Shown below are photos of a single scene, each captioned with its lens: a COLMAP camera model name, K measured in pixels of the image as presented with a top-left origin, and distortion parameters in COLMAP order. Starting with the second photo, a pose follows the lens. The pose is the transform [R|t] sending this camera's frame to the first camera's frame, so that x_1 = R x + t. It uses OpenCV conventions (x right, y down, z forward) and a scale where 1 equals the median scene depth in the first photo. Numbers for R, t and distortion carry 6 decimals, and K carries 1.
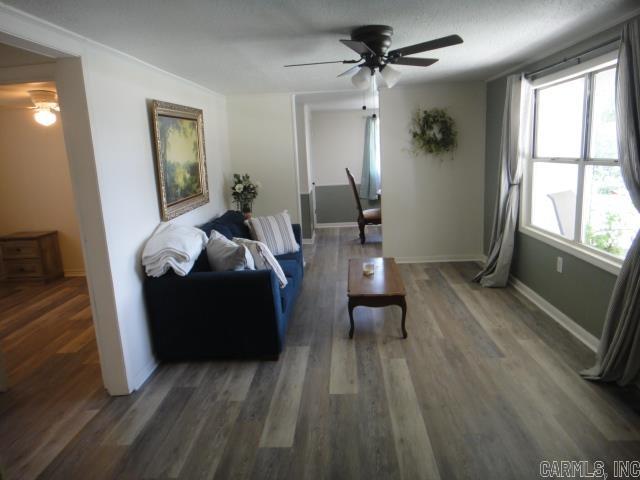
lens RADIAL K [[442.5, 0, 320.7], [0, 442.5, 236.4], [0, 0, 1]] dist [0.003791, -0.006604]
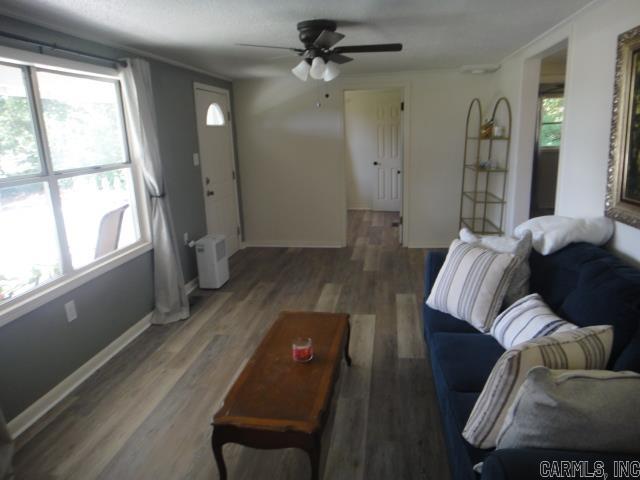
lens RADIAL K [[442.5, 0, 320.7], [0, 442.5, 236.4], [0, 0, 1]] dist [0.003791, -0.006604]
pose [[-0.991195, 0.063980, 0.115928, 0.012176], [0.106268, 0.906684, 0.408205, -0.373132], [-0.078994, 0.416930, -0.905499, 1.857142]]
